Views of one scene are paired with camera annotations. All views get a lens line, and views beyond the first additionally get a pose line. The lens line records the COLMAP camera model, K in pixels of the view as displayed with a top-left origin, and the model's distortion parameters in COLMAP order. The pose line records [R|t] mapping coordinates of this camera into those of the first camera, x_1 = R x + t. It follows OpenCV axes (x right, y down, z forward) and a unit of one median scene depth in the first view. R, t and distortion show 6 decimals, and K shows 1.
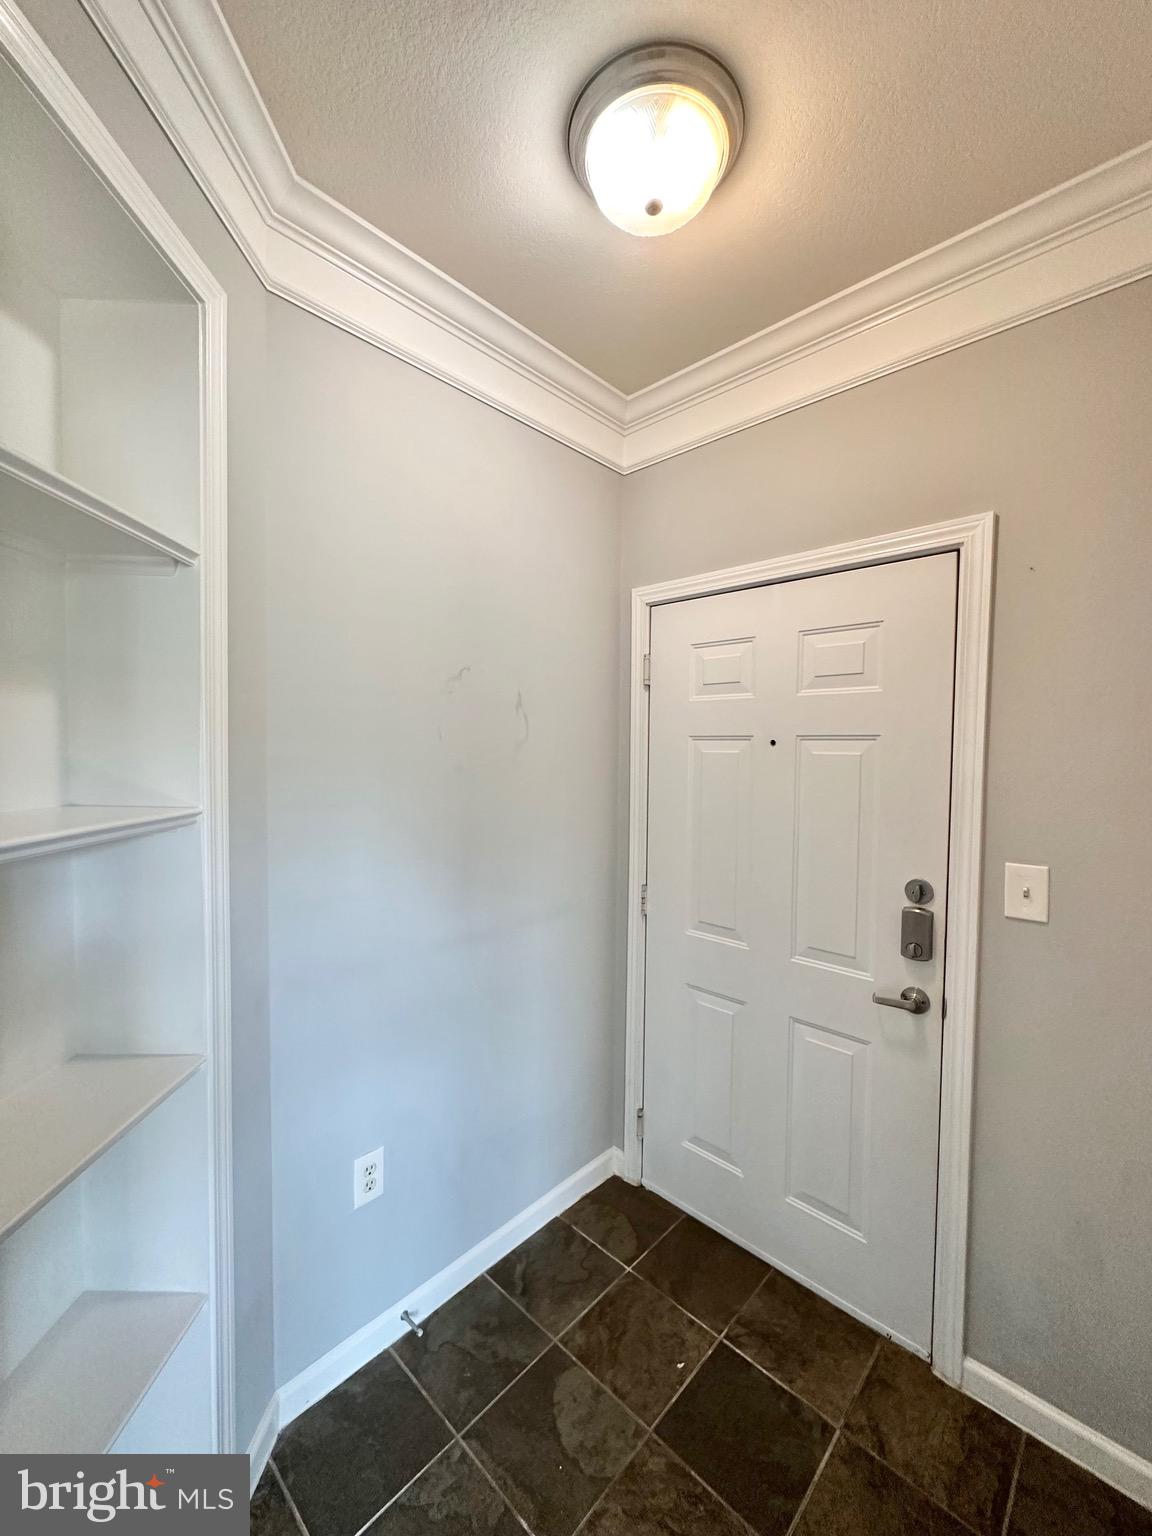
lens RADIAL K [[620.0, 0, 573.7], [0, 620.0, 769.2], [0, 0, 1]] dist [-0.000803, 0.000964]
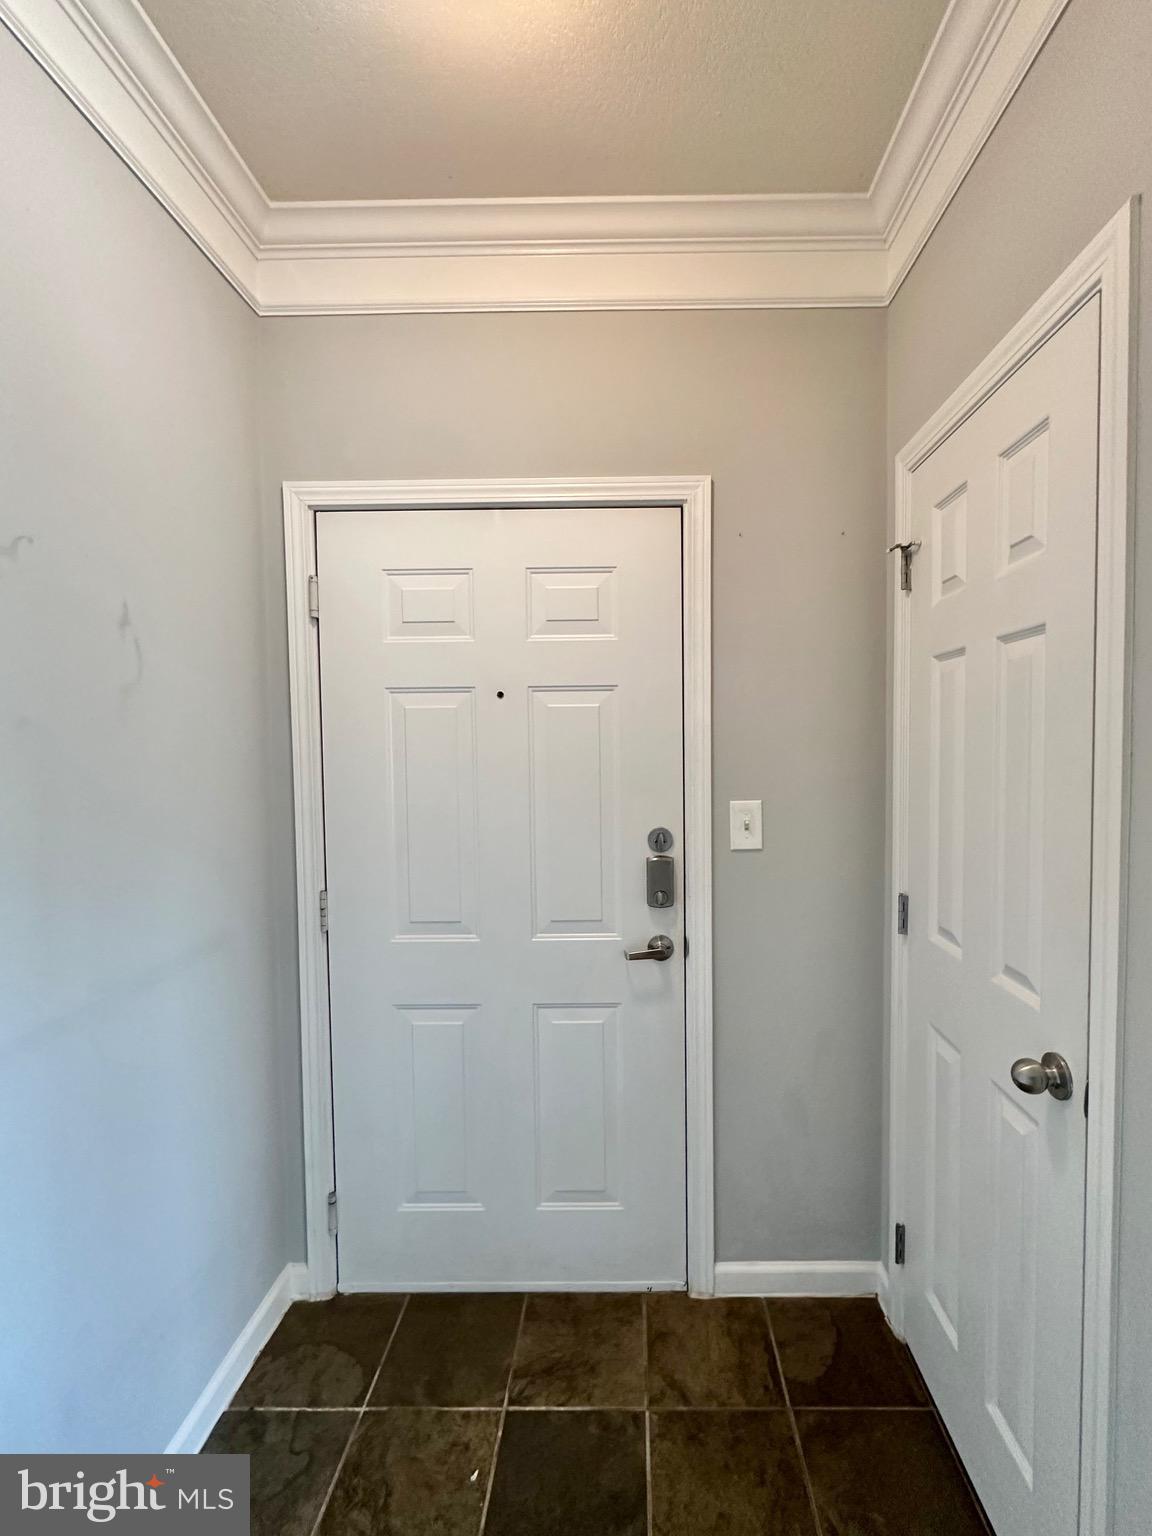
lens RADIAL K [[674.8, 0, 649.3], [0, 674.8, 764.9], [0, 0, 1]] dist [-0.001227, 0.000565]
pose [[0.726288, -0.046009, 0.685849, -0.192528], [0.041623, 0.998870, 0.022931, 0.045992], [-0.686129, 0.011893, 0.727383, 0.195483]]
